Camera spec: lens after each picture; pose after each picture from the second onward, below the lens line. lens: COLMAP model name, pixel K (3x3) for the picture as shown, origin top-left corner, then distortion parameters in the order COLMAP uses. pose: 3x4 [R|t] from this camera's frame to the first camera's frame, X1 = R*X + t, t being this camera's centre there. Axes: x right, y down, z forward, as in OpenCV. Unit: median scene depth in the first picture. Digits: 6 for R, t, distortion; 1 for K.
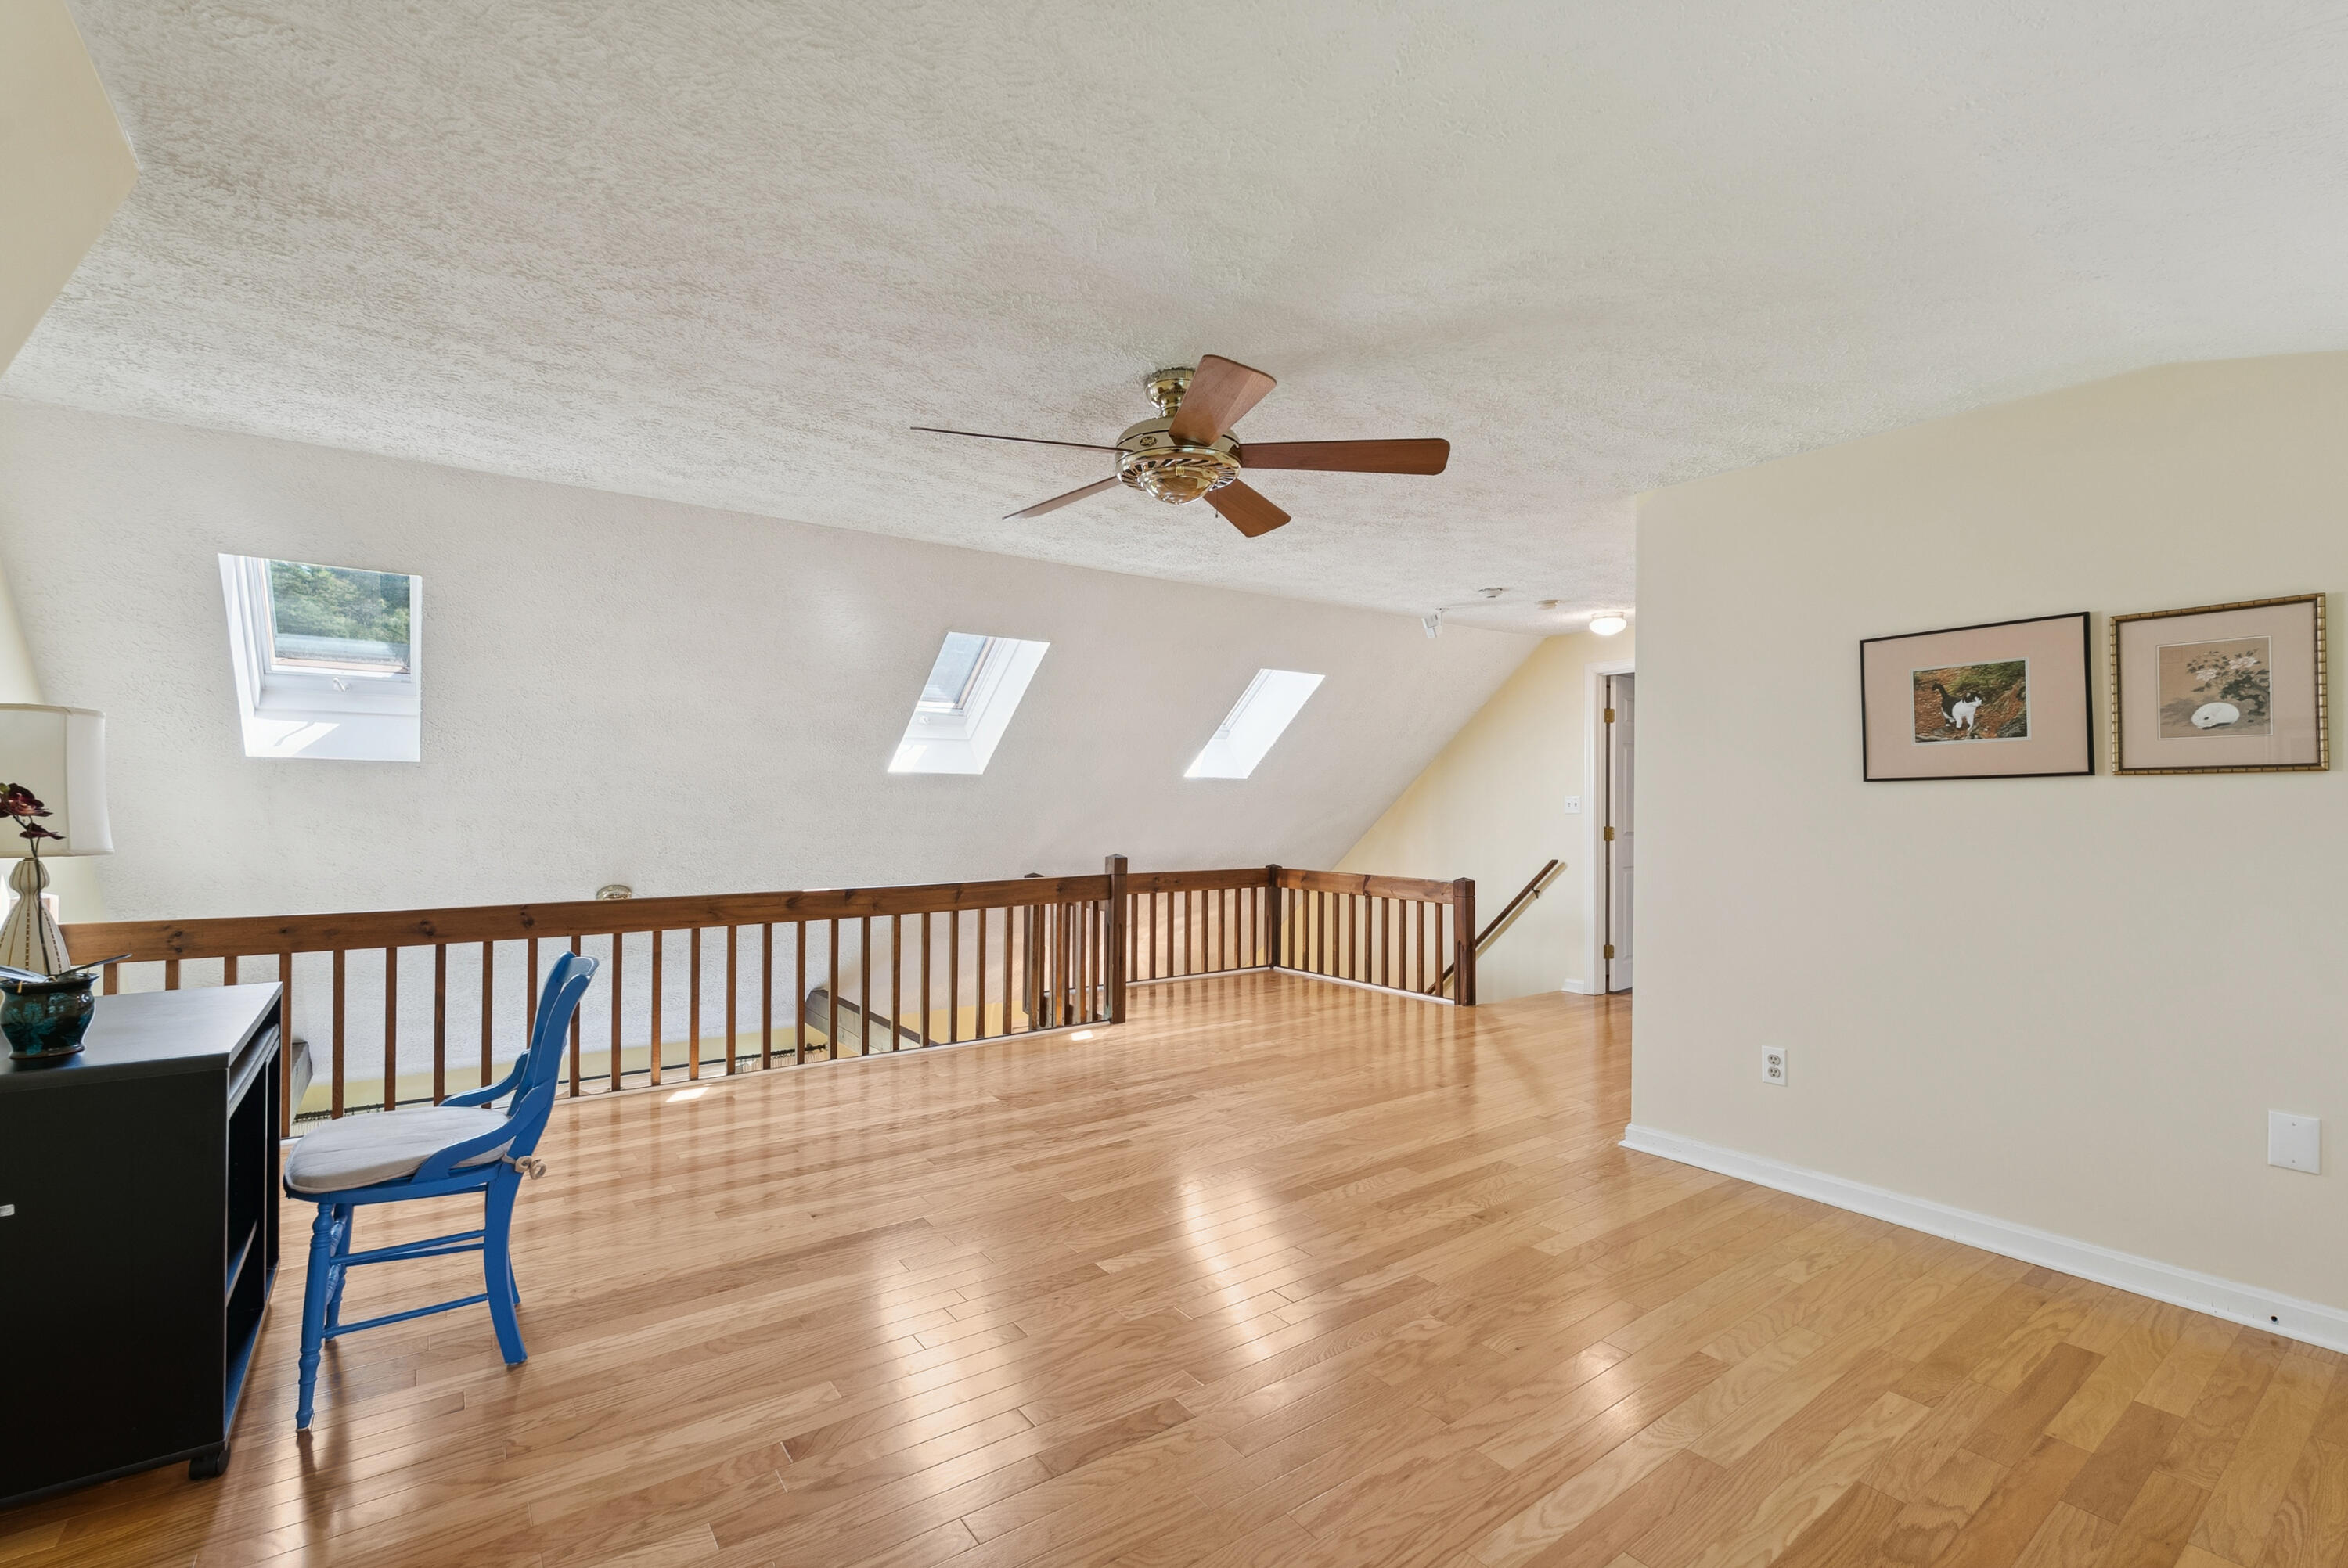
lens RADIAL K [[1038.6, 0, 1180.1], [0, 1038.6, 794.6], [0, 0, 1]] dist [-0.002760, -0.000694]
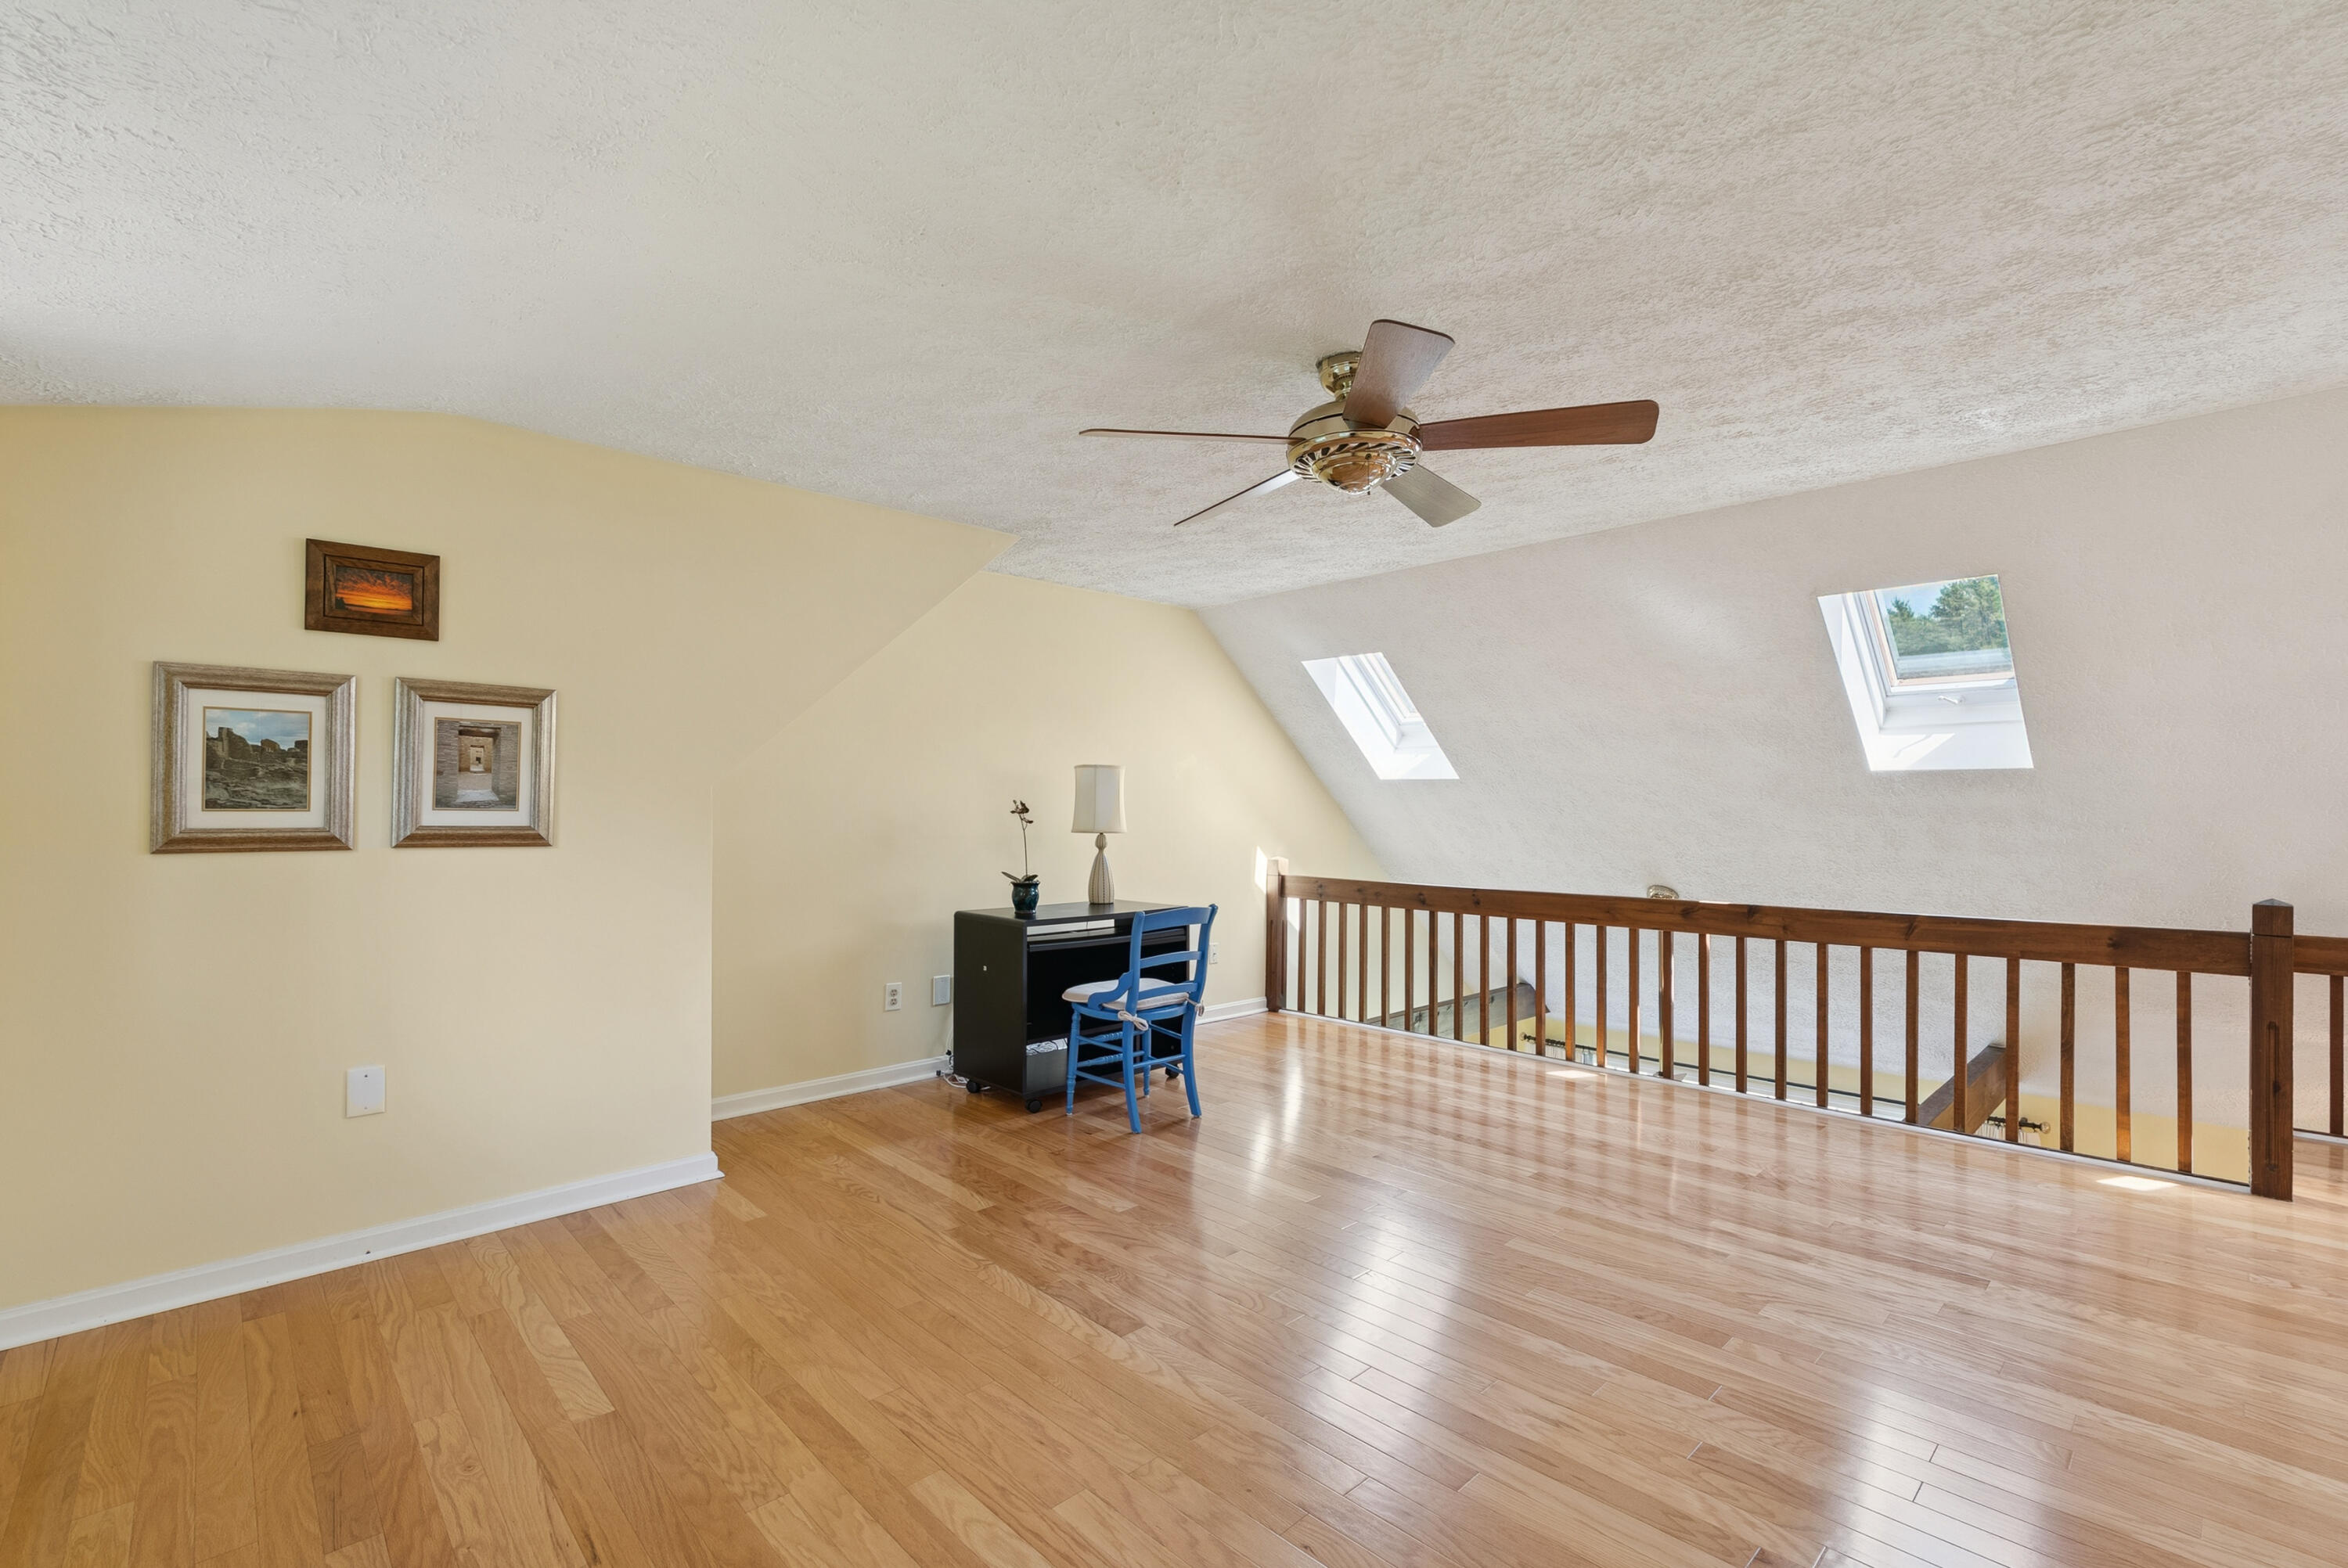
lens RADIAL K [[1038.6, 0, 1167.4], [0, 1038.6, 794.1], [0, 0, 1]] dist [-0.002760, -0.000694]
pose [[0.121172, -0.015182, -0.992515, 0.653403], [0.005794, 0.999877, -0.014587, 0.007125], [0.992615, -0.003983, 0.121245, 0.507389]]
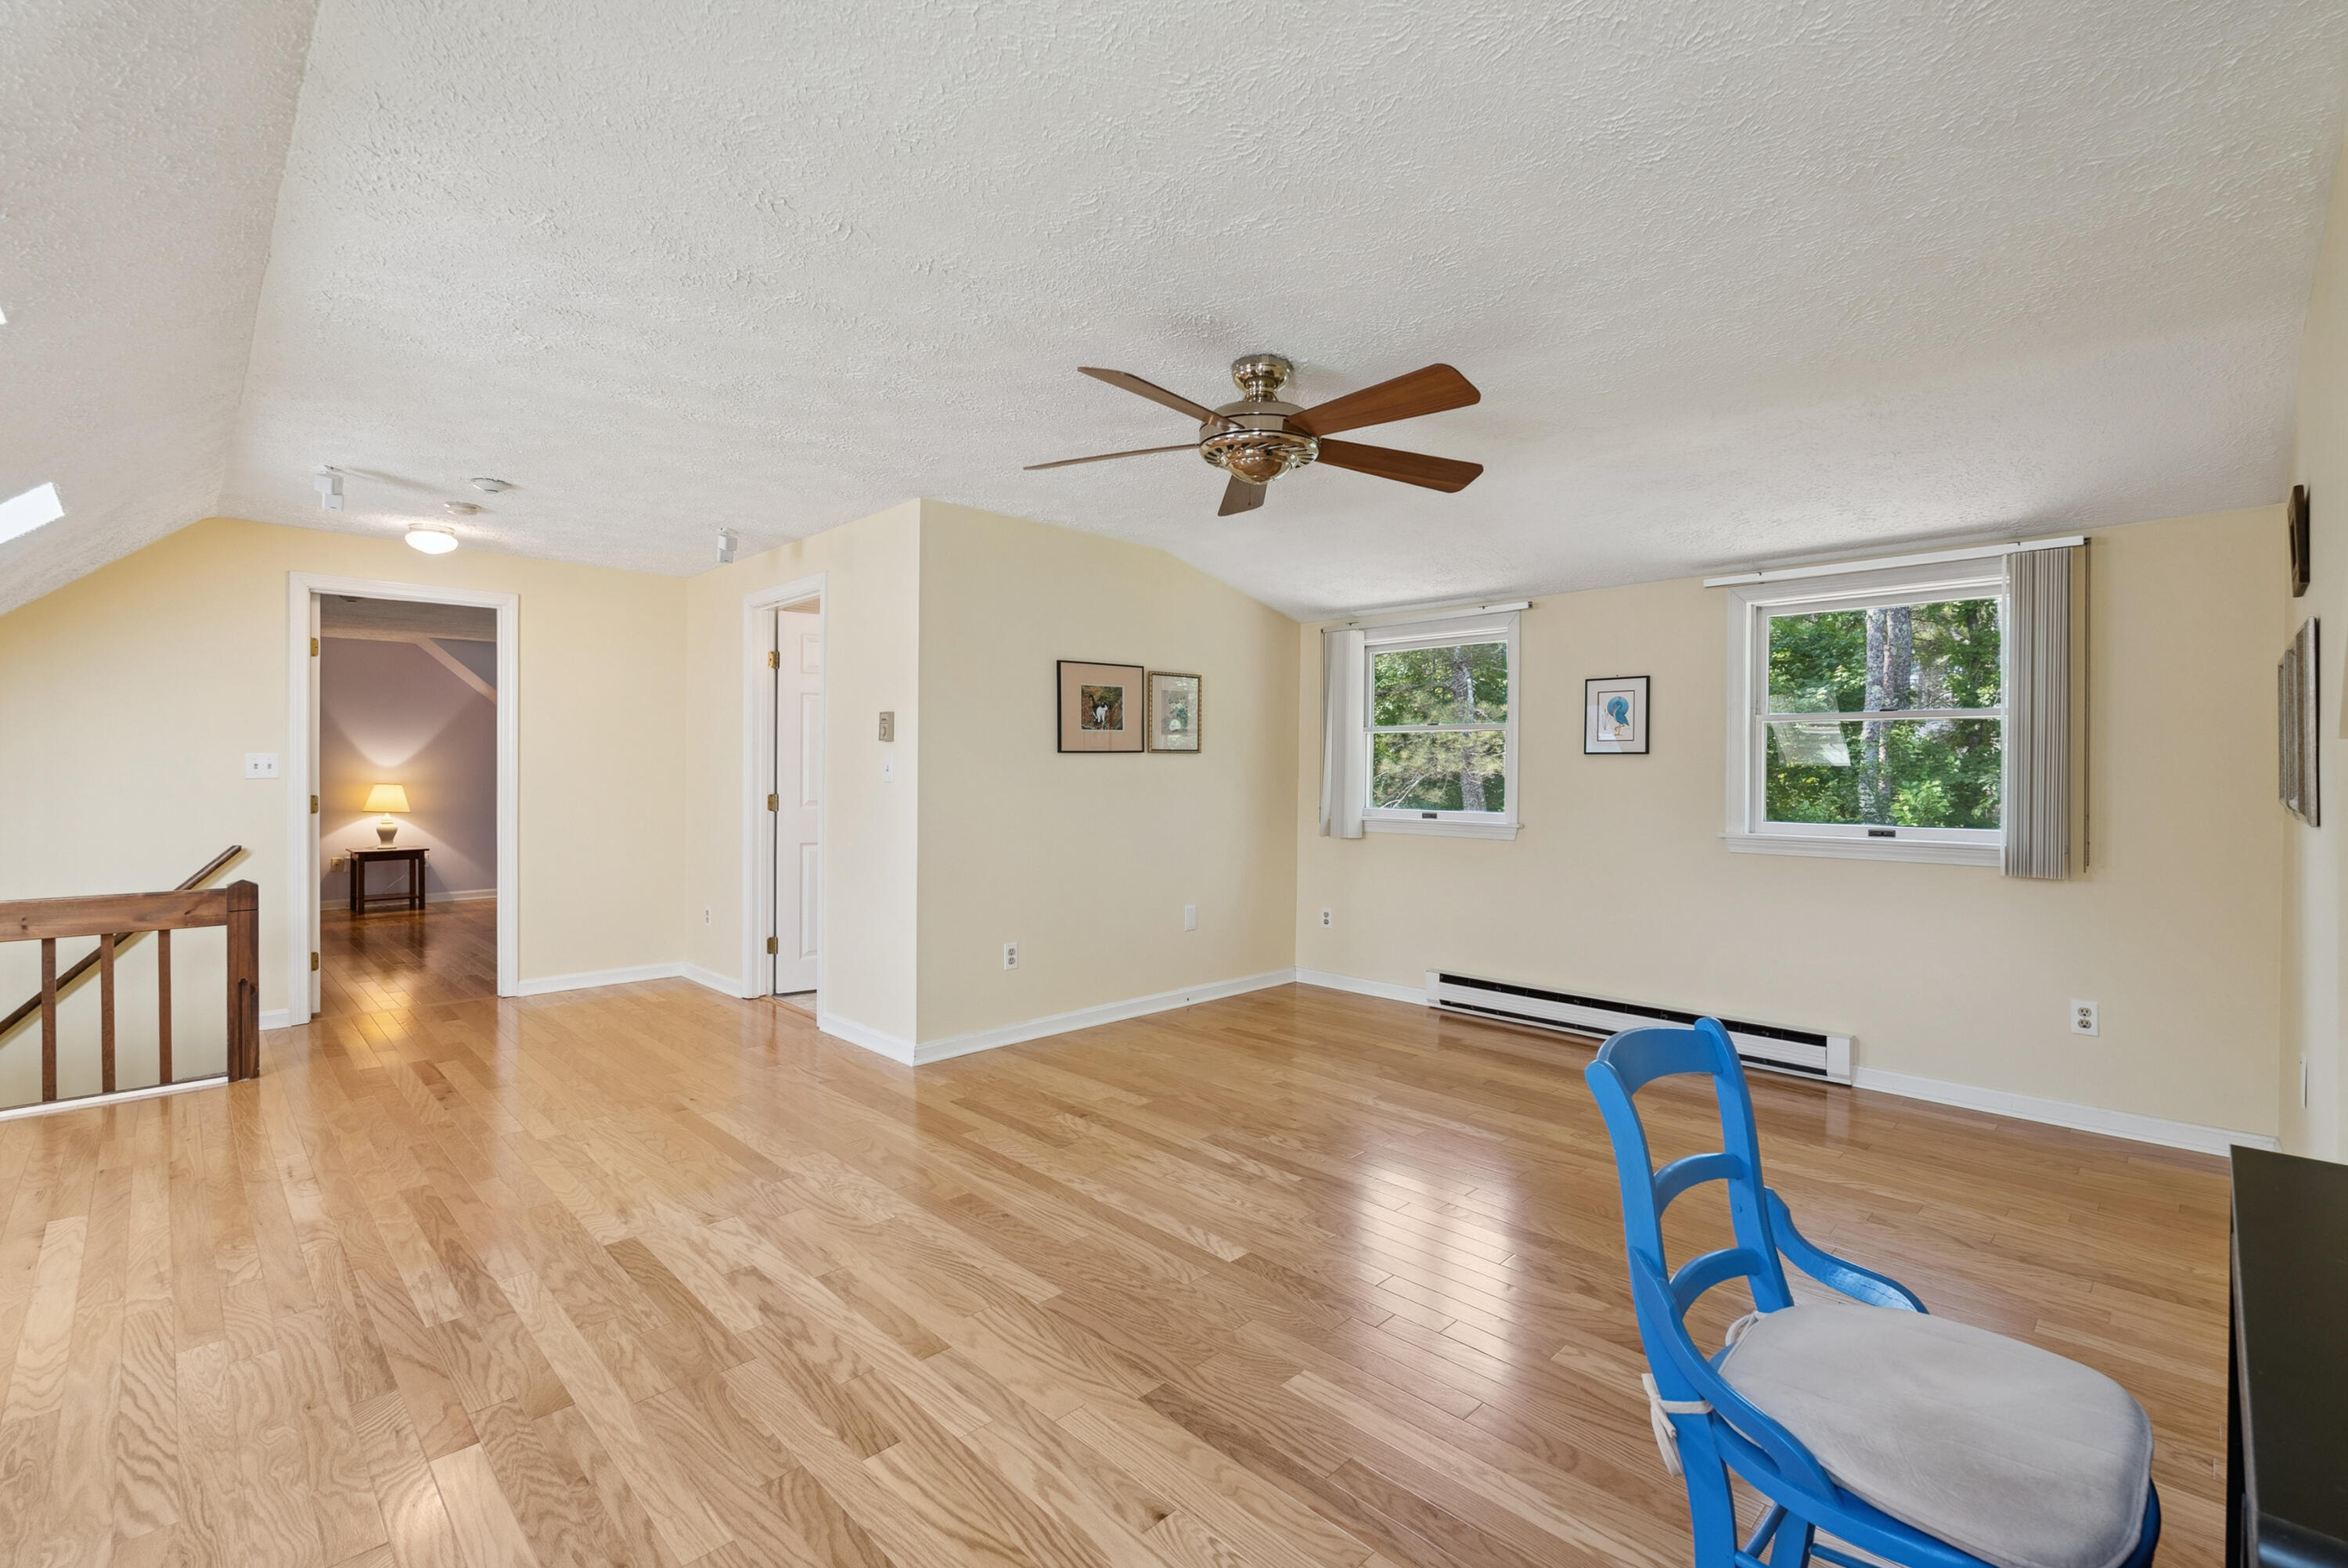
lens RADIAL K [[1038.6, 0, 1170.4], [0, 1038.6, 770.6], [0, 0, 1]] dist [-0.002760, -0.000694]
pose [[-0.148537, -0.003426, 0.988901, -0.732583], [-0.011846, 0.999928, 0.001685, 0.007869], [-0.988836, -0.011464, -0.148567, 0.882697]]
